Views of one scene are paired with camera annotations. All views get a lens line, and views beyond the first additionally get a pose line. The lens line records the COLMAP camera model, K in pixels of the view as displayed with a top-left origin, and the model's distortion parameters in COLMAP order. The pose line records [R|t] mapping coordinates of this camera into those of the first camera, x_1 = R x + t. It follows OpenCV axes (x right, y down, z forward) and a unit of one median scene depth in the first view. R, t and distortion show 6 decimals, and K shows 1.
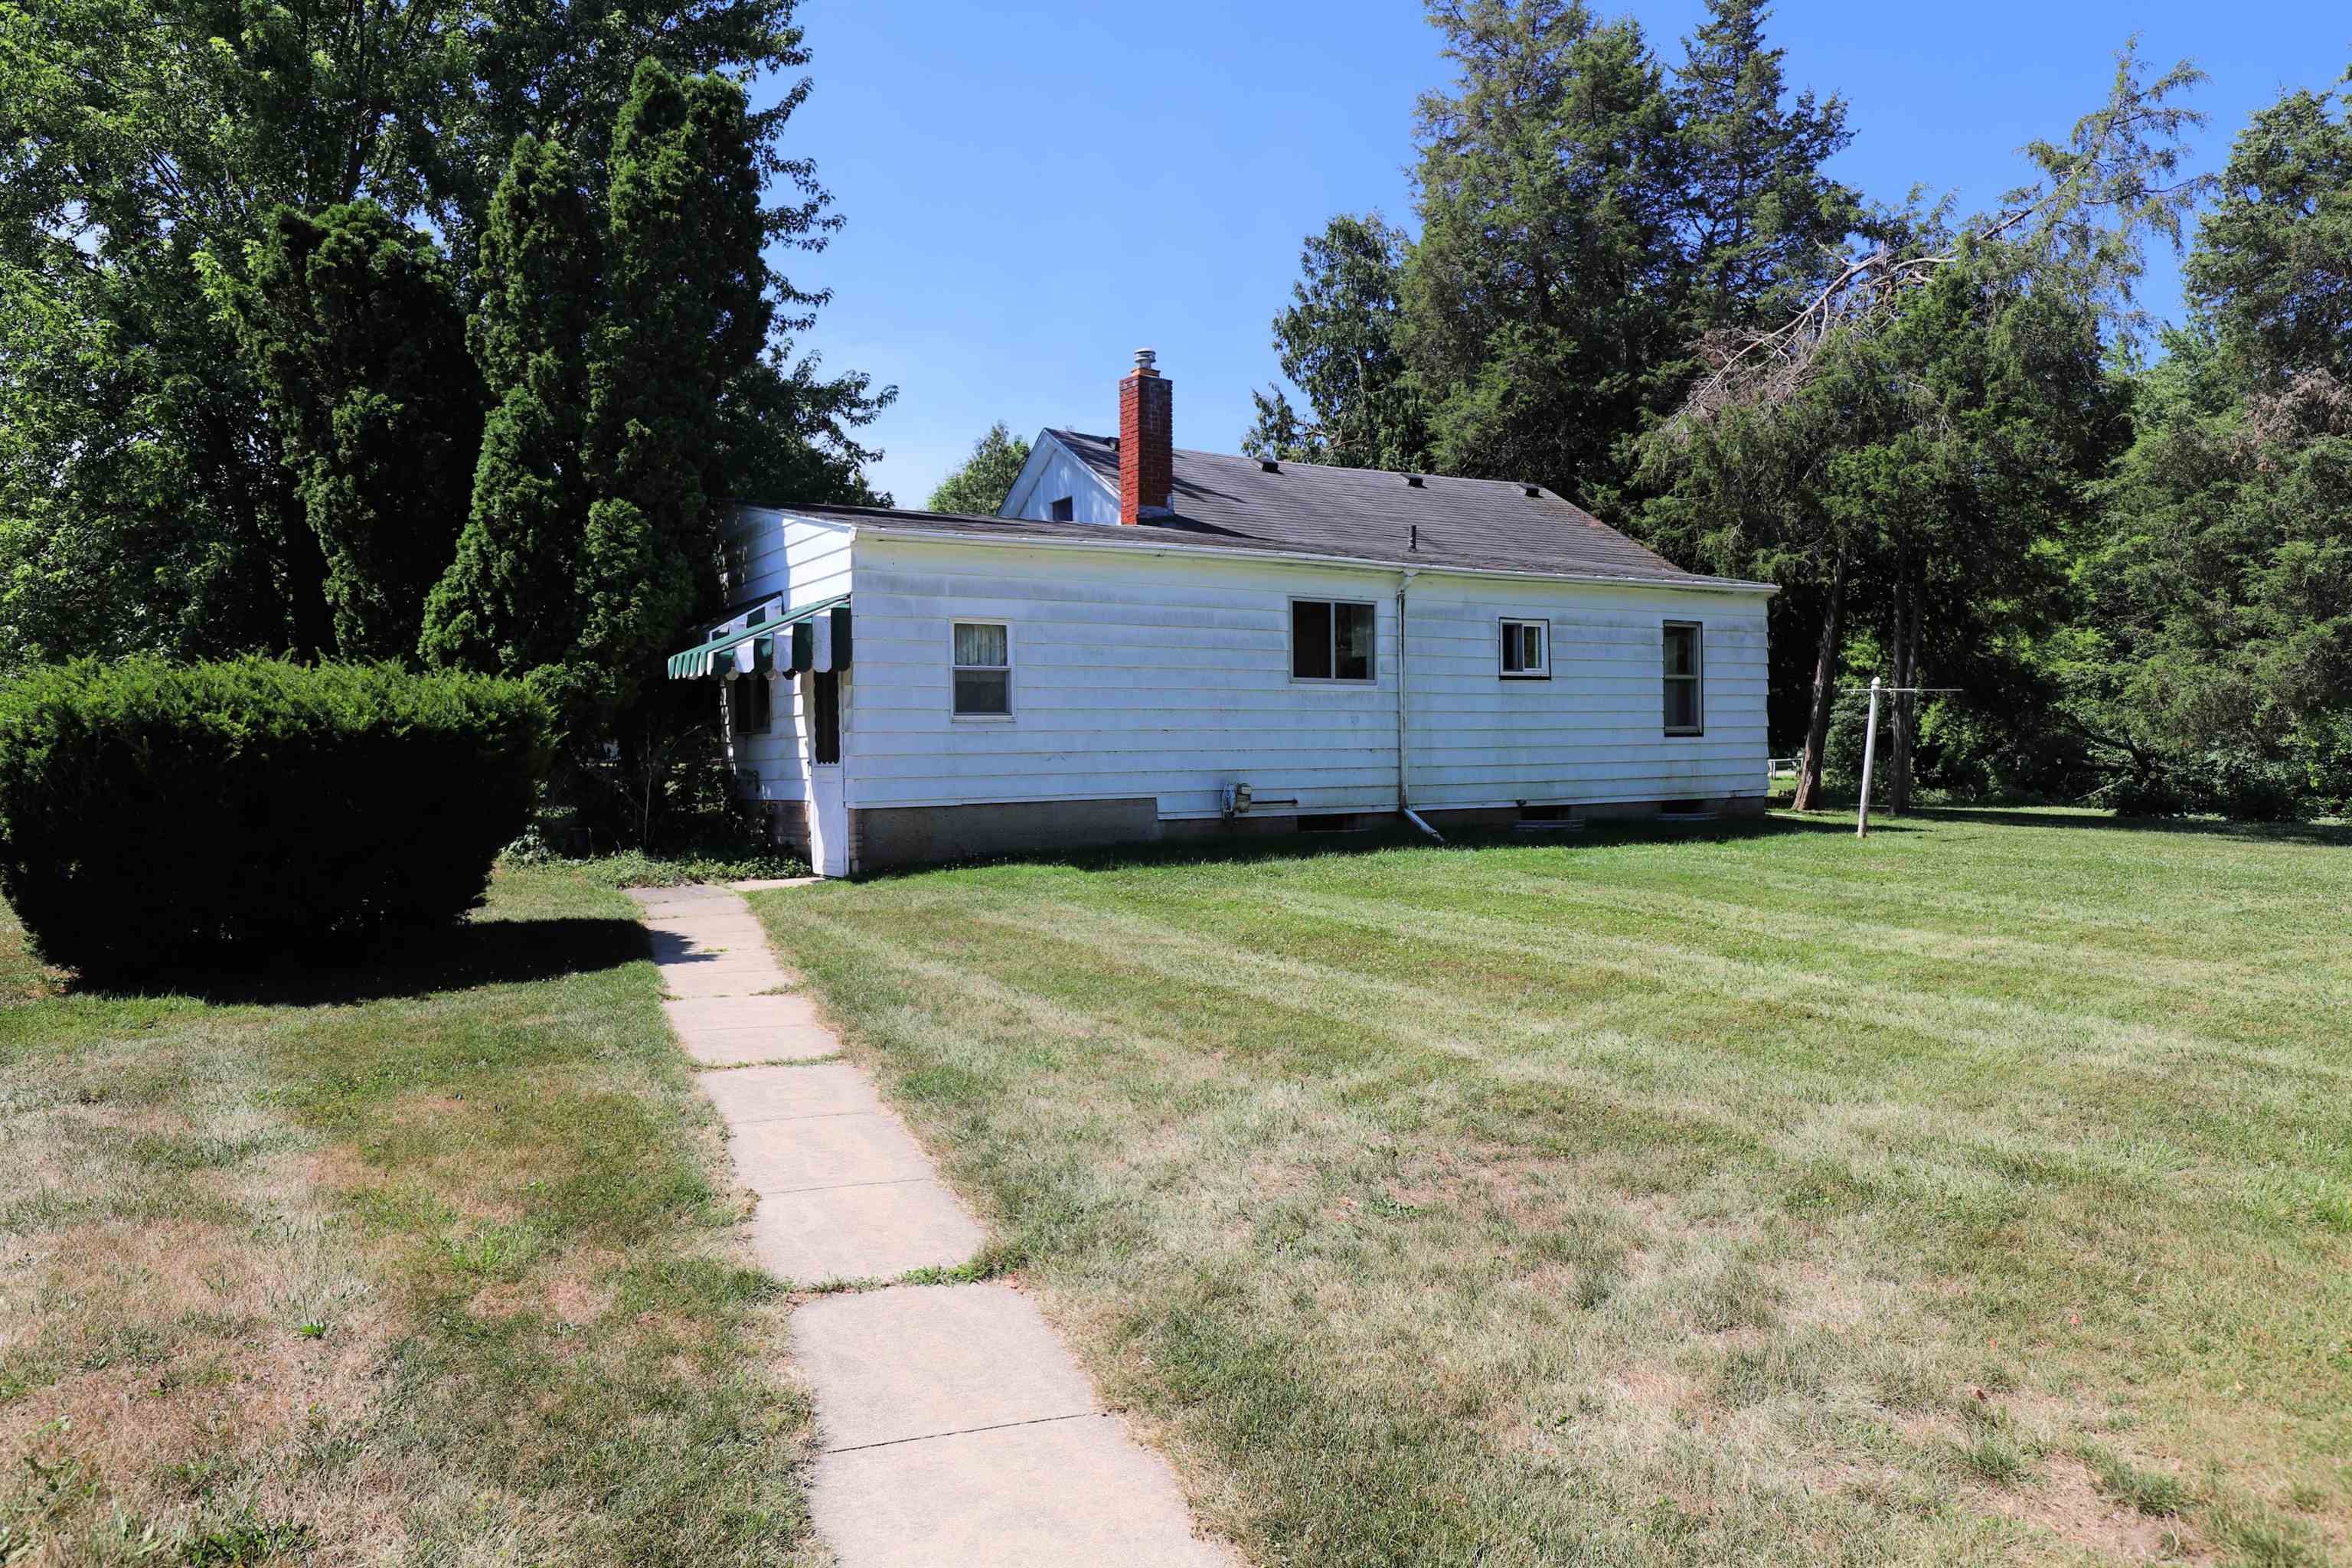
lens RADIAL K [[1607.8, 0, 1173.7], [0, 1607.8, 773.5], [0, 0, 1]] dist [0.010752, 0.008843]
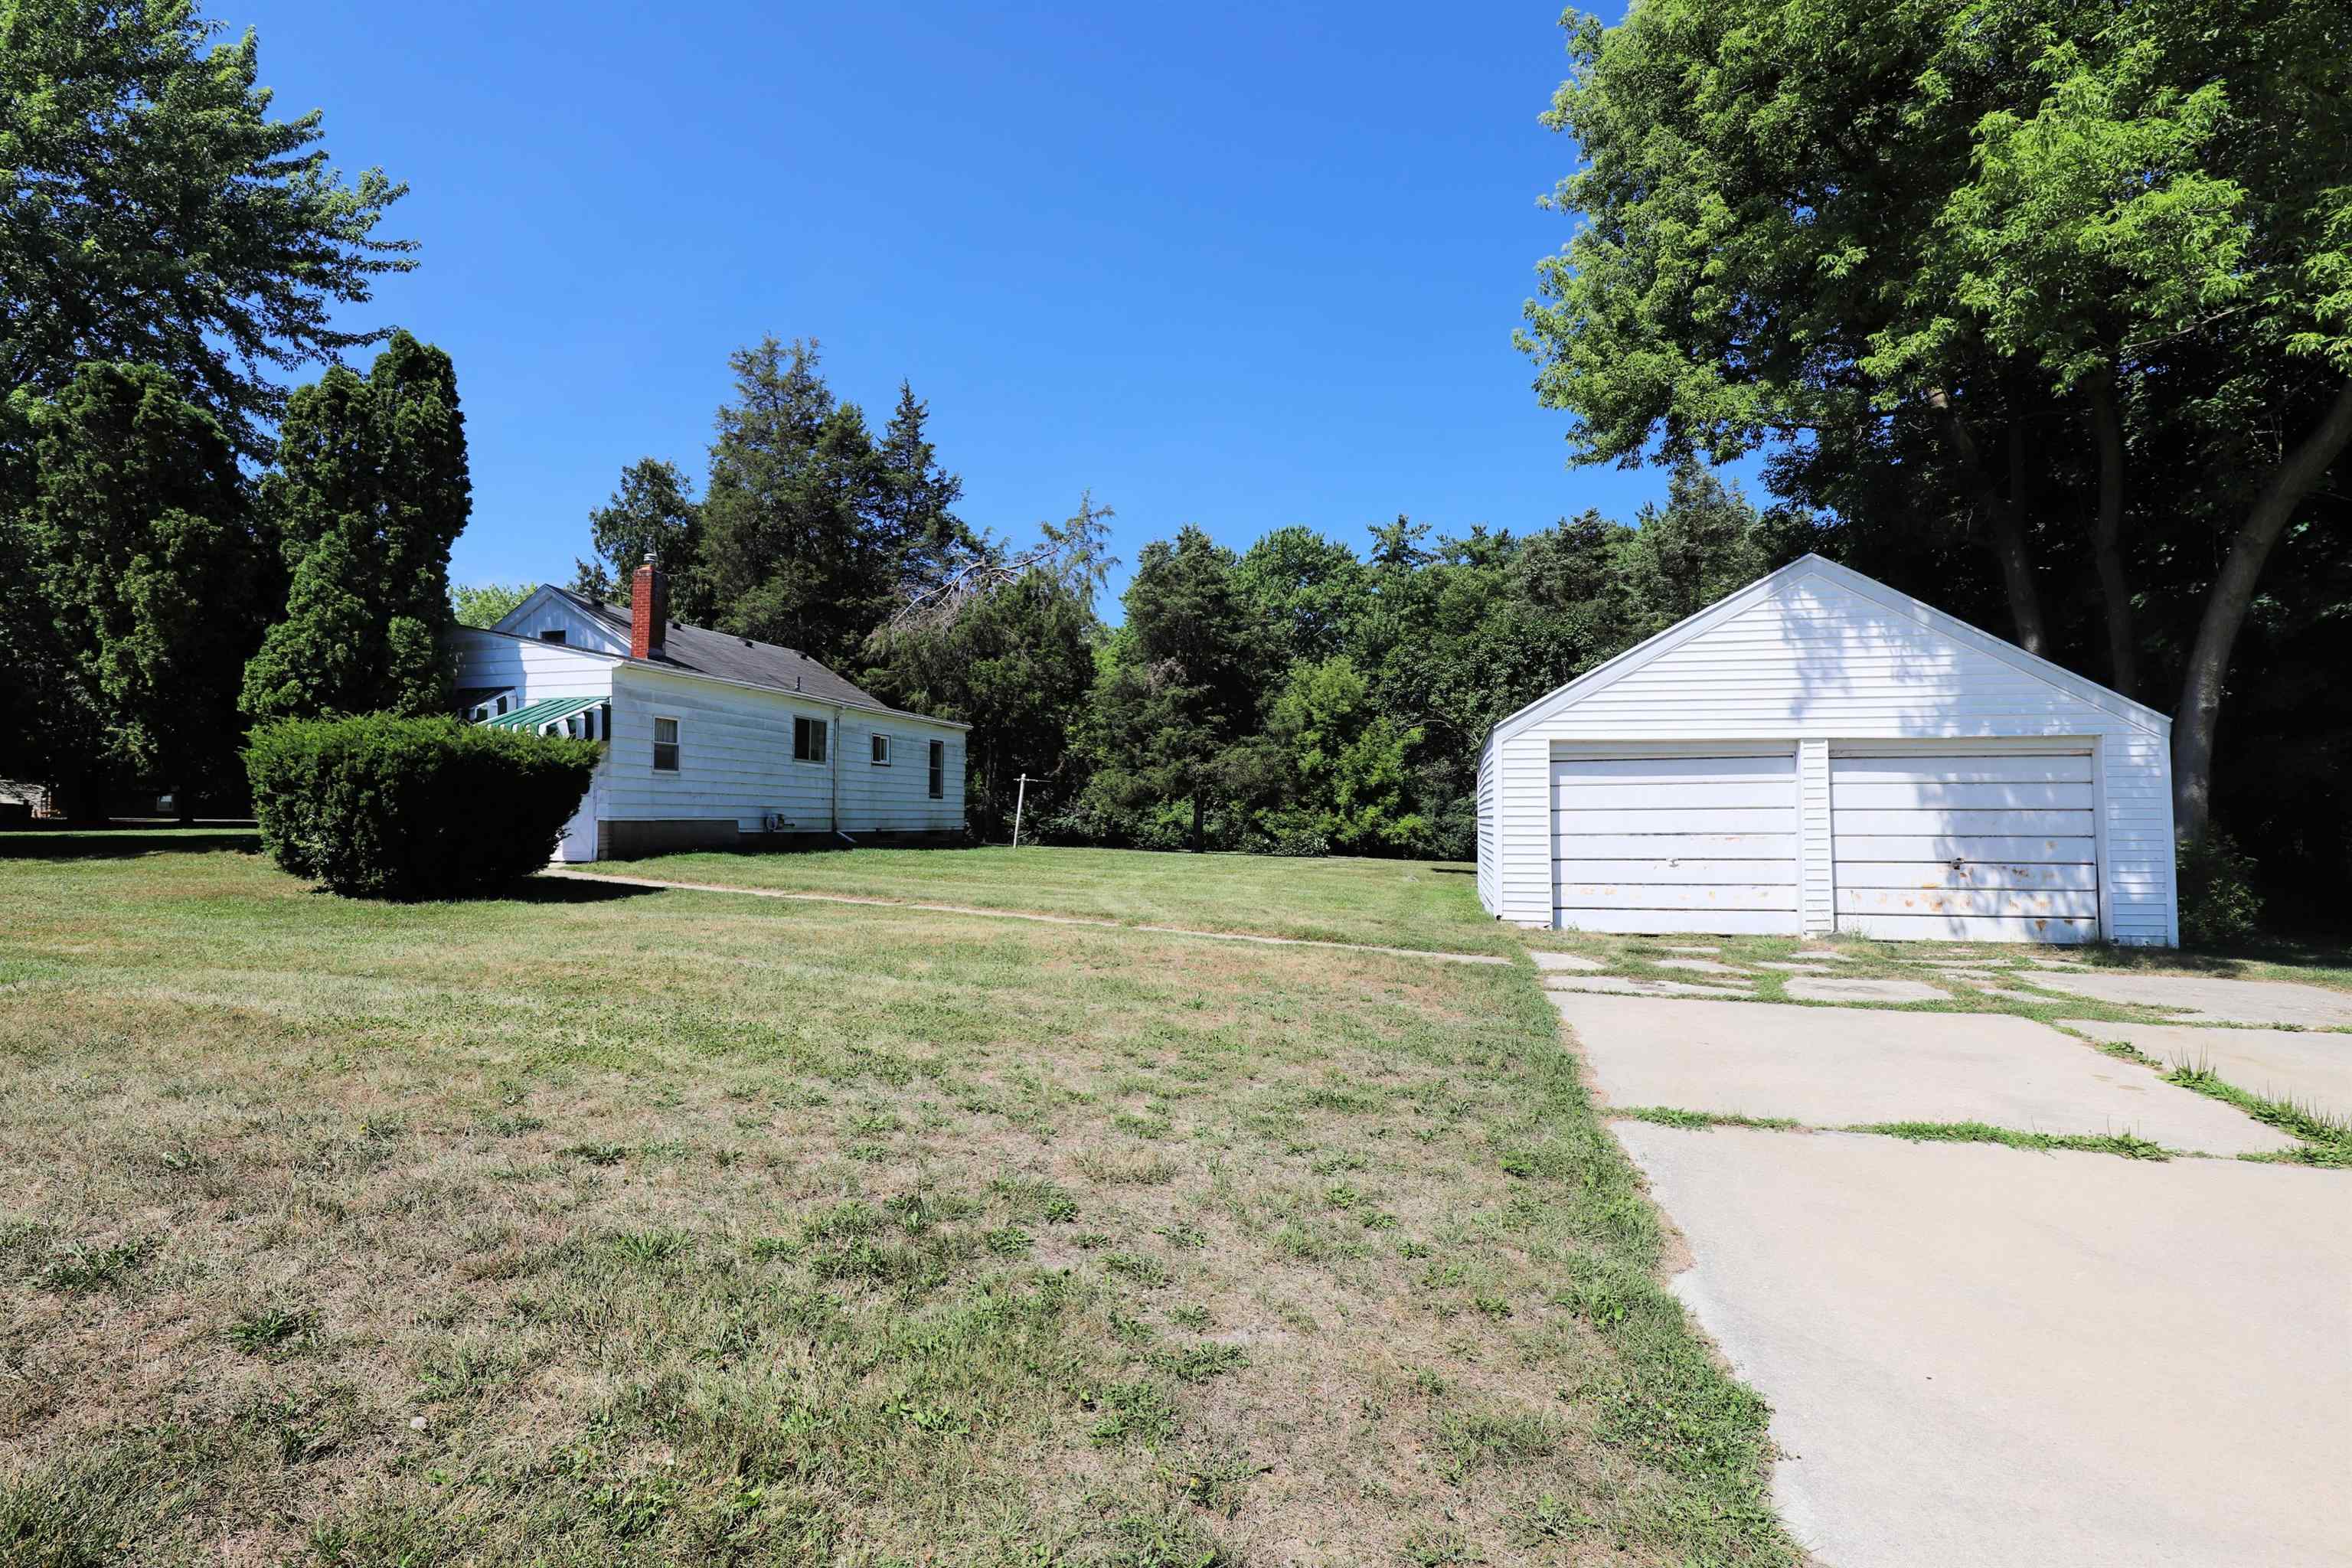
lens RADIAL K [[1091.2, 0, 1176.1], [0, 1091.2, 799.5], [0, 0, 1]] dist [-0.034392, 0.007031]
pose [[0.729831, 0.036527, 0.682651, -0.353325], [-0.017620, 0.999245, -0.034629, 0.018400], [-0.683401, 0.013245, 0.729923, -0.173074]]
